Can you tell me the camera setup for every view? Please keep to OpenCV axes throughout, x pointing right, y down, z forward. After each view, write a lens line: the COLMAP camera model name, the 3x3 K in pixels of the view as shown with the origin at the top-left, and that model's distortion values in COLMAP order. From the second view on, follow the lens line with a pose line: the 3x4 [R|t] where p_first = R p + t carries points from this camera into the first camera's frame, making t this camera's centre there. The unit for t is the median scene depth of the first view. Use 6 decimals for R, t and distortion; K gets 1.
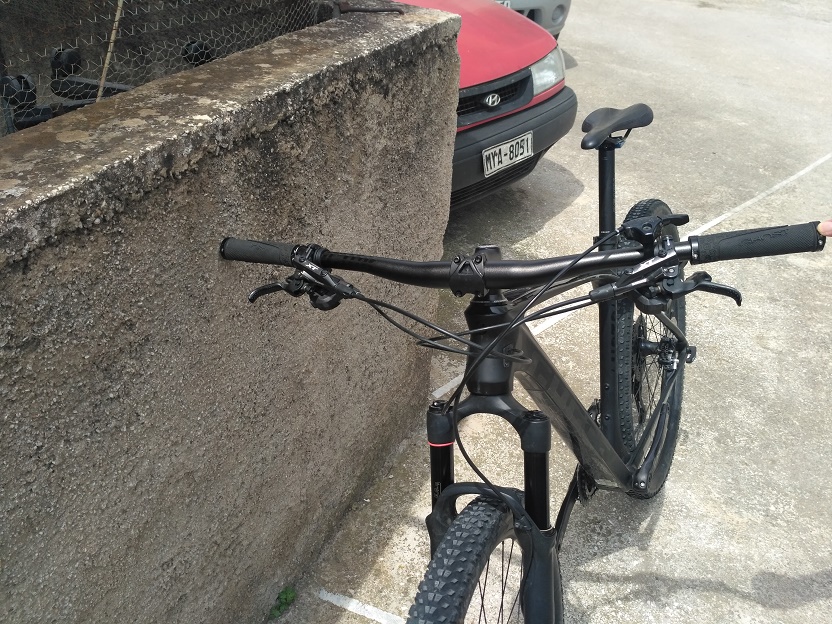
lens RADIAL K [[752.6, 0, 407.3], [0, 752.6, 312.4], [0, 0, 1]] dist [0.094862, -0.212634]
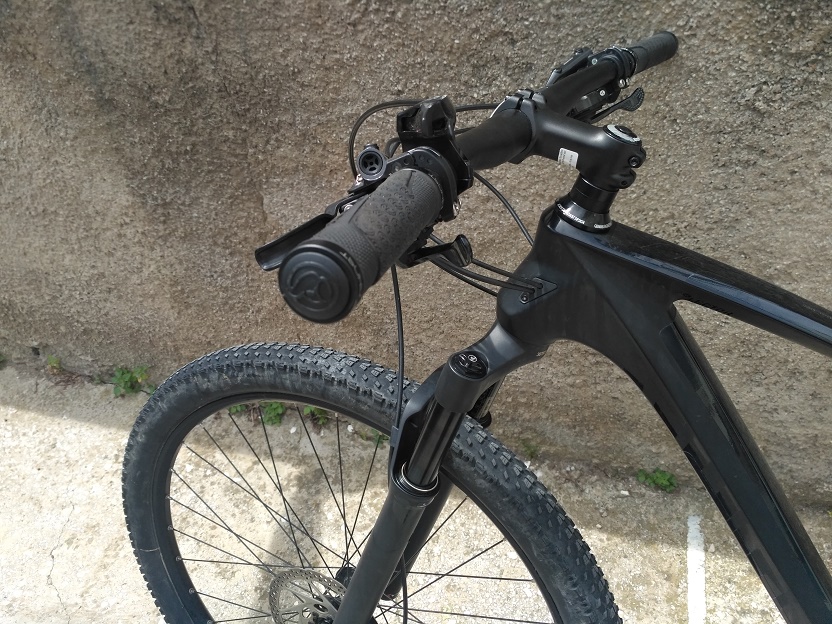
lens RADIAL K [[752.6, 0, 407.3], [0, 752.6, 312.4], [0, 0, 1]] dist [0.094862, -0.212634]
pose [[0.132362, 0.636279, -0.760020, 0.346558], [-0.427761, 0.728356, 0.535273, -0.113814], [0.894148, 0.254257, 0.368582, 0.350233]]
